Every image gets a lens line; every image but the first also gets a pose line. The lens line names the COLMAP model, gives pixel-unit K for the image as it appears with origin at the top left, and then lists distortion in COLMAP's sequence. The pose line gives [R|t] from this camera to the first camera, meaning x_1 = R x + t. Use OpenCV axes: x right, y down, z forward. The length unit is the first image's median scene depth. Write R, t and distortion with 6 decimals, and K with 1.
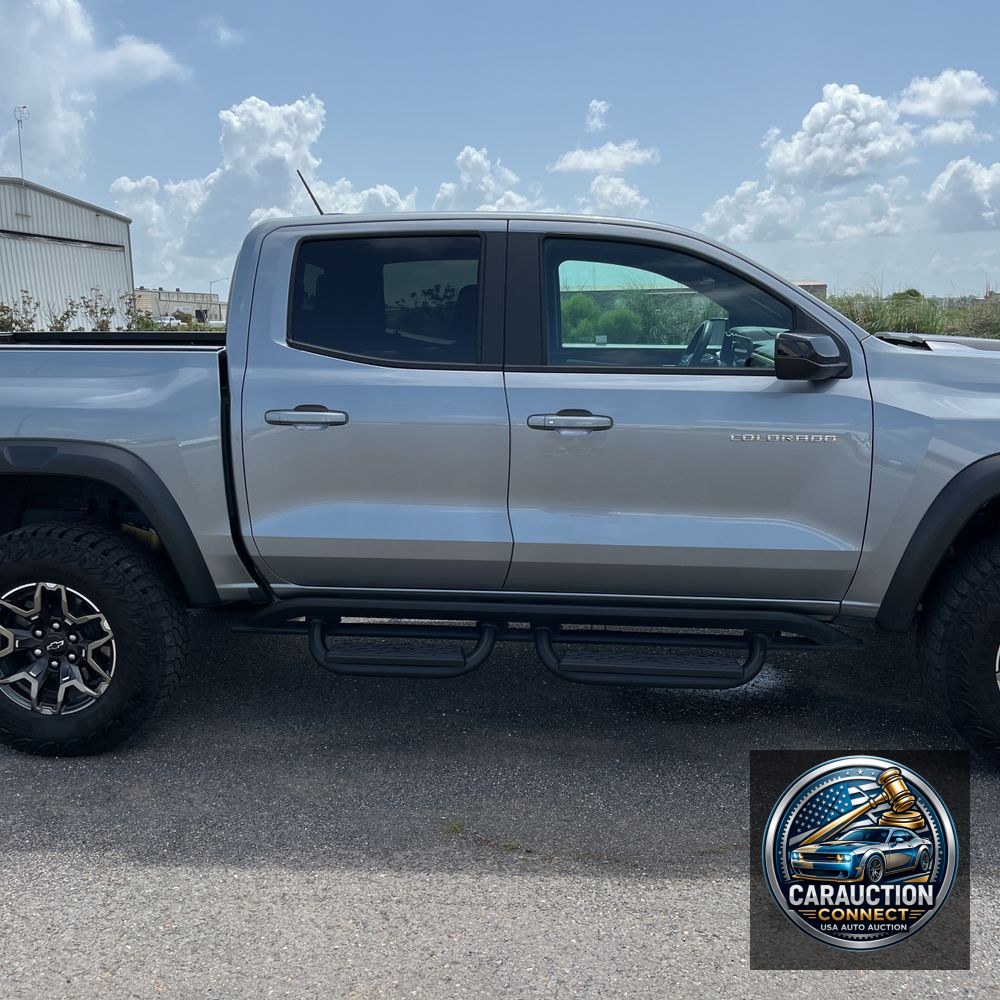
lens RADIAL K [[1001.8, 0, 504.1], [0, 1001.8, 505.4], [0, 0, 1]] dist [0.026984, 0.000000]
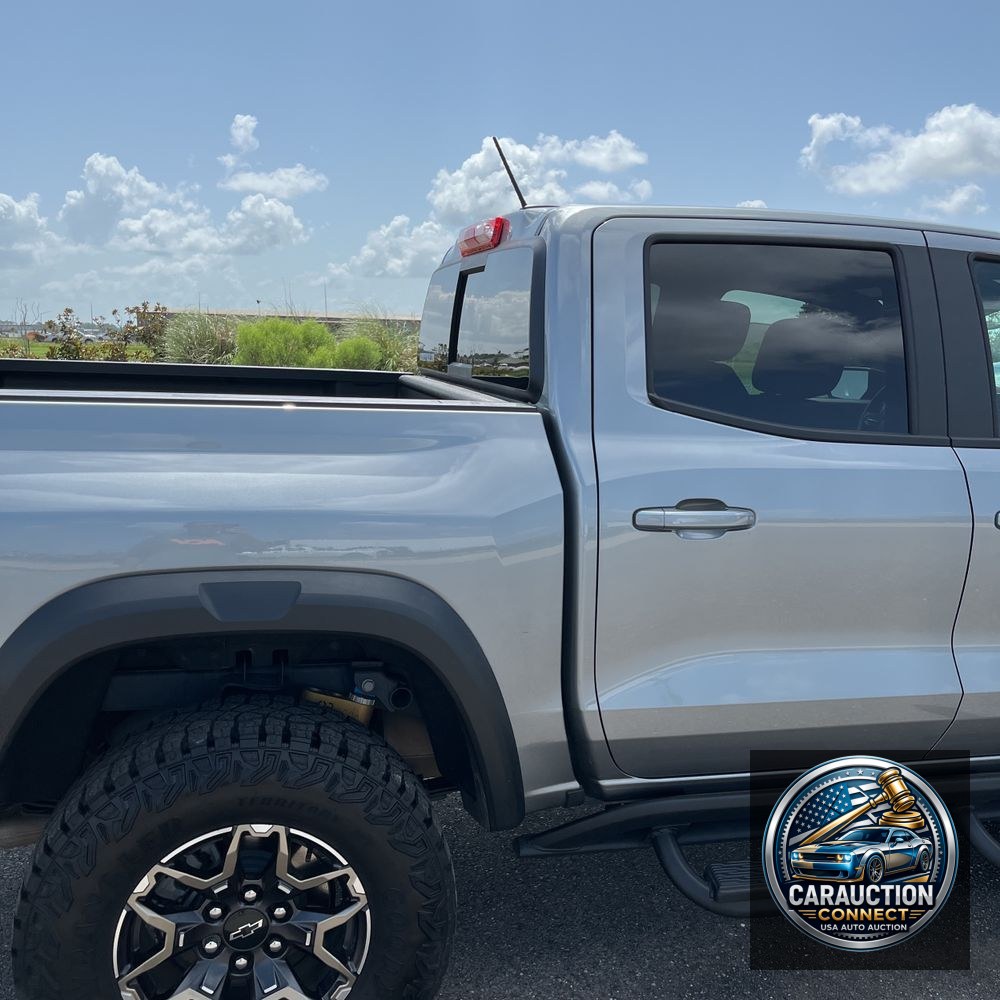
lens RADIAL K [[1001.8, 0, 500.6], [0, 1001.8, 505.6], [0, 0, 1]] dist [0.026984, 0.000000]
pose [[0.944915, -0.016112, 0.326919, -0.500674], [0.024965, 0.999426, -0.022900, -0.081695], [-0.326362, 0.029800, 0.944775, 0.426373]]
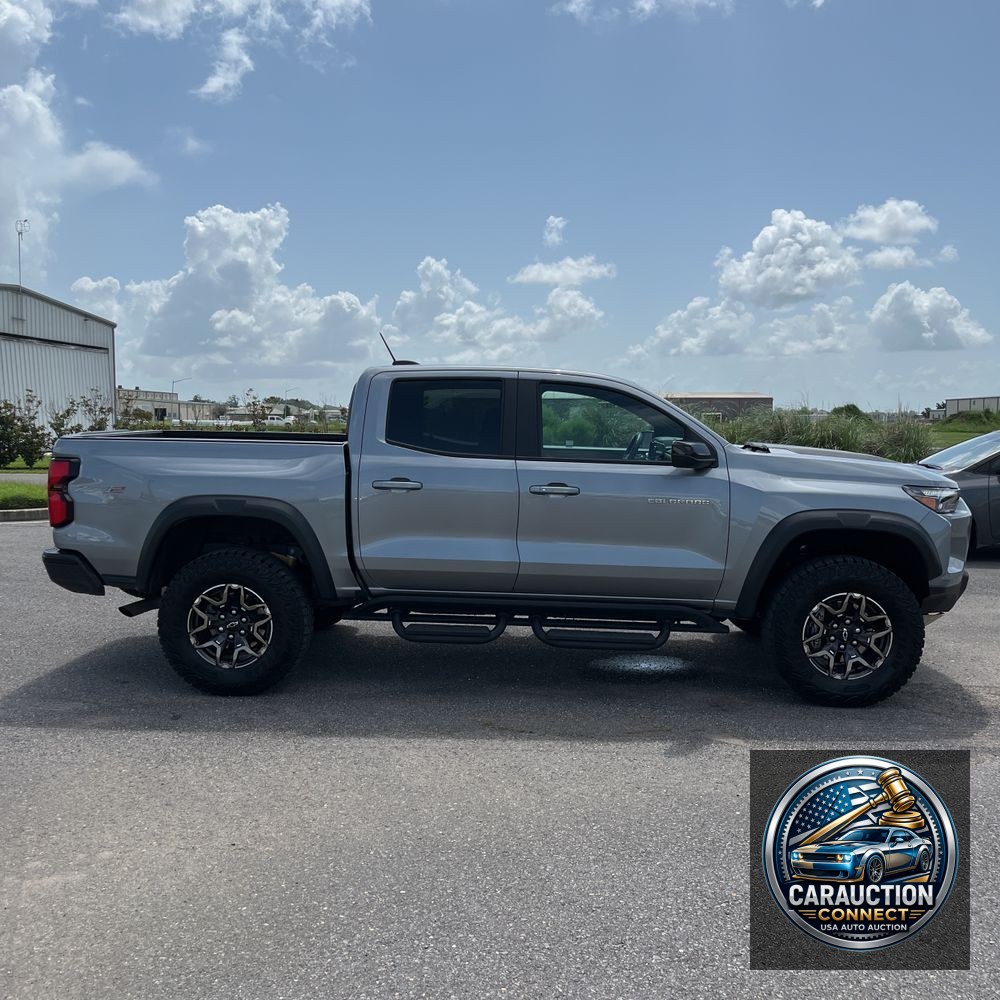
lens RADIAL K [[1001.8, 0, 508.1], [0, 1001.8, 523.3], [0, 0, 1]] dist [0.026984, 0.000000]
pose [[0.998706, 0.016713, 0.048022, -0.088273], [-0.012567, 0.996270, -0.085371, 0.111264], [-0.049269, 0.084657, 0.995191, -0.638881]]
